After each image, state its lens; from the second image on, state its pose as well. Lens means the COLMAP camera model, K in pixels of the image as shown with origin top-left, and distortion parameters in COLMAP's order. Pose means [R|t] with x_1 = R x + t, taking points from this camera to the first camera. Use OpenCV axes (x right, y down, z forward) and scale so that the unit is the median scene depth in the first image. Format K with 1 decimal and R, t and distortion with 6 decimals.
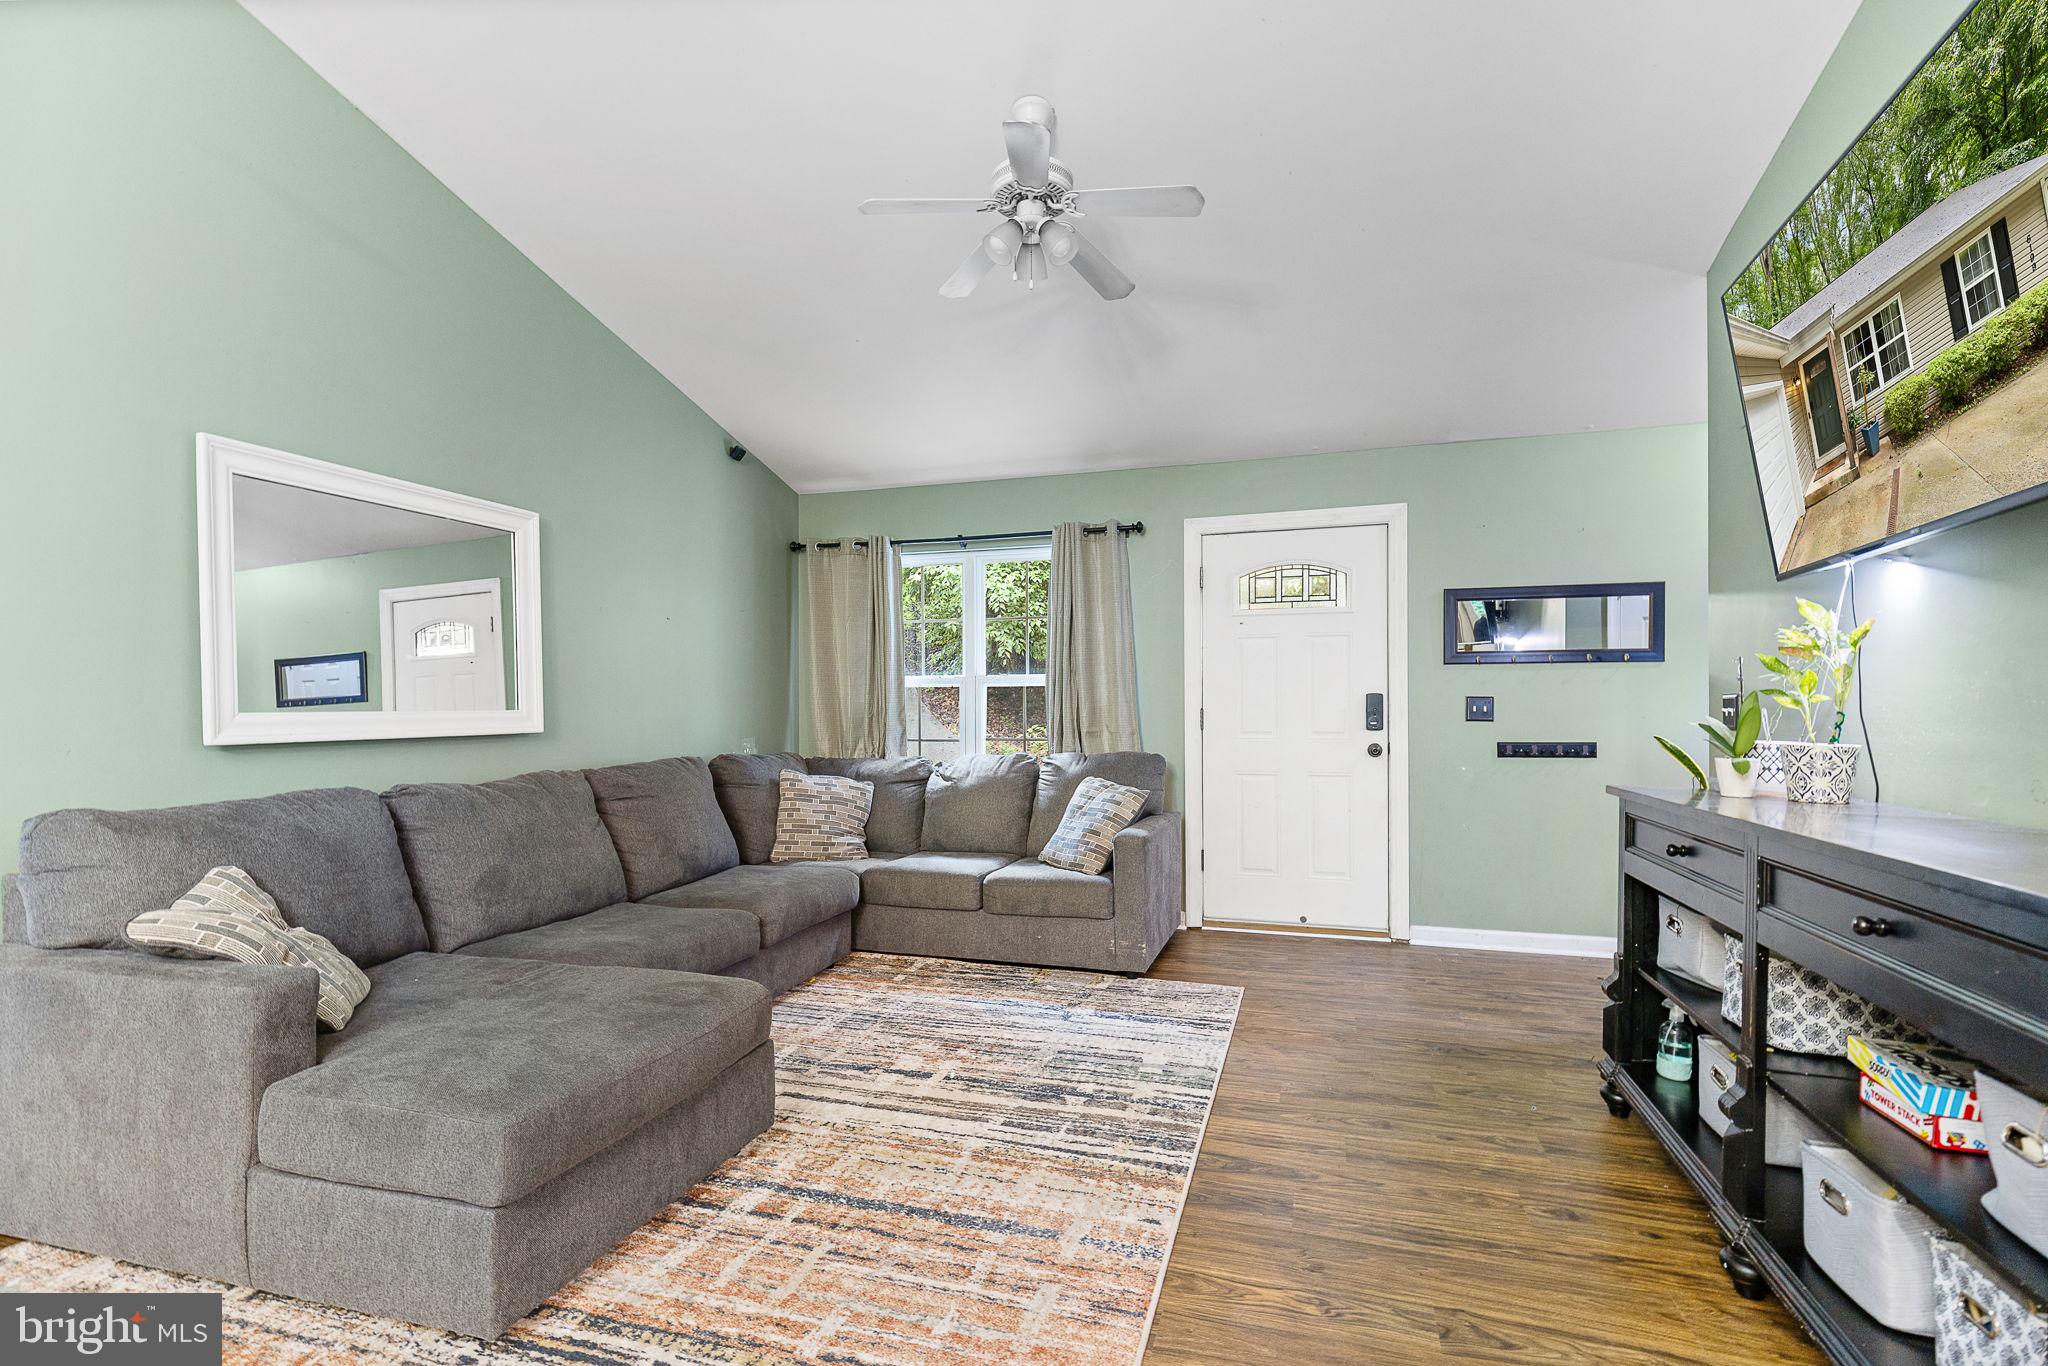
lens RADIAL K [[906.5, 0, 1019.0], [0, 906.5, 699.9], [0, 0, 1]] dist [0.003233, -0.000052]
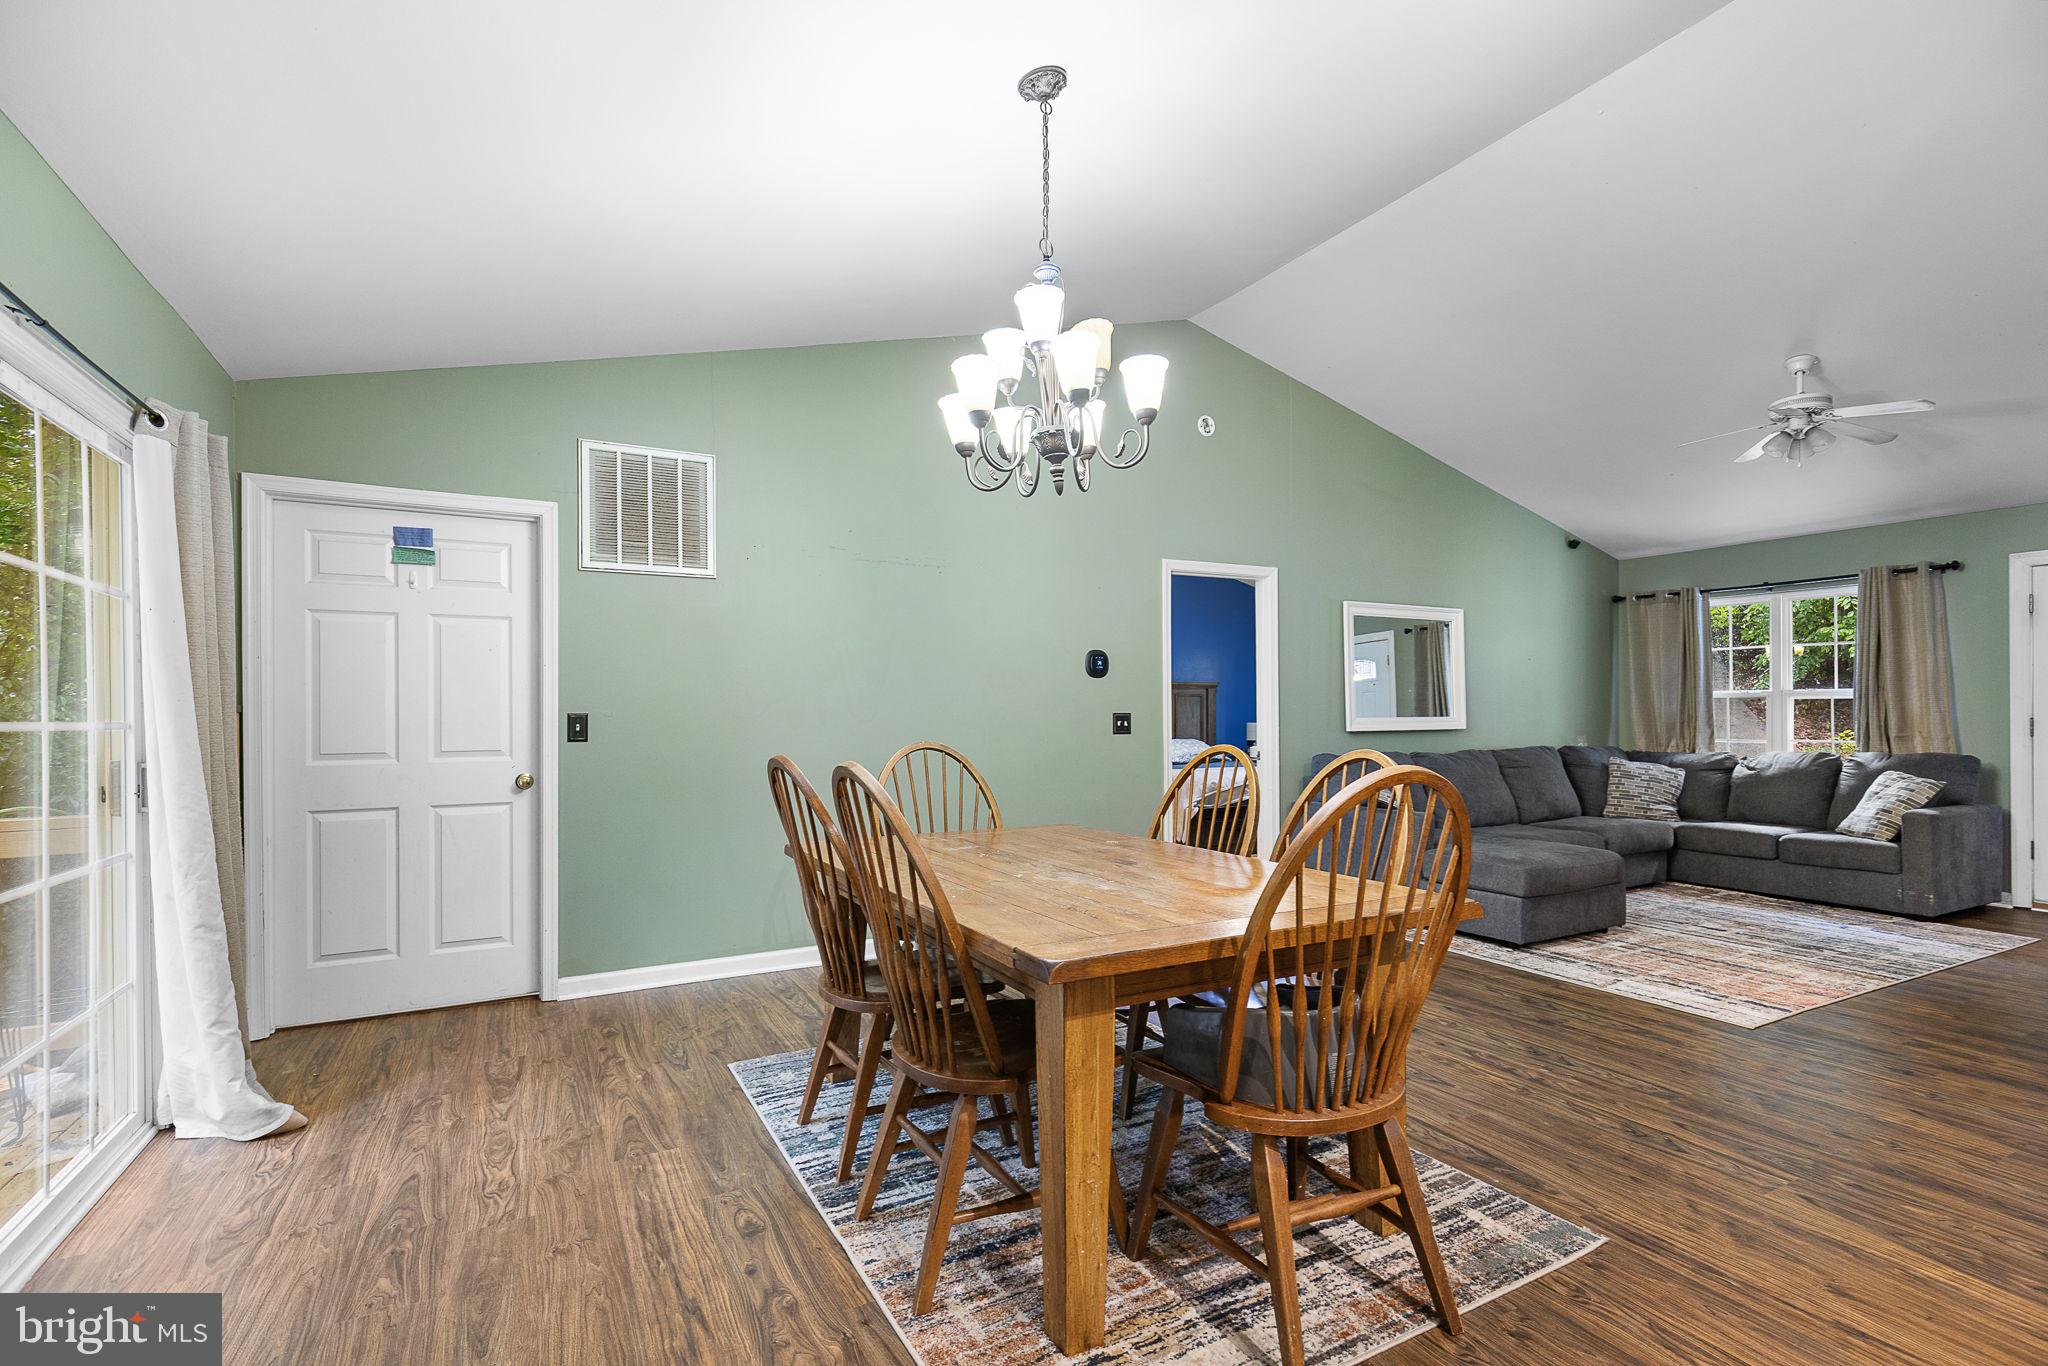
lens RADIAL K [[933.7, 0, 1026.1], [0, 933.7, 709.6], [0, 0, 1]] dist [0.001134, 0.000060]
pose [[0.716235, 0.001473, -0.697857, 0.120660], [0.005657, 0.999953, 0.007917, -0.017983], [0.697836, -0.009618, 0.716193, -0.761850]]
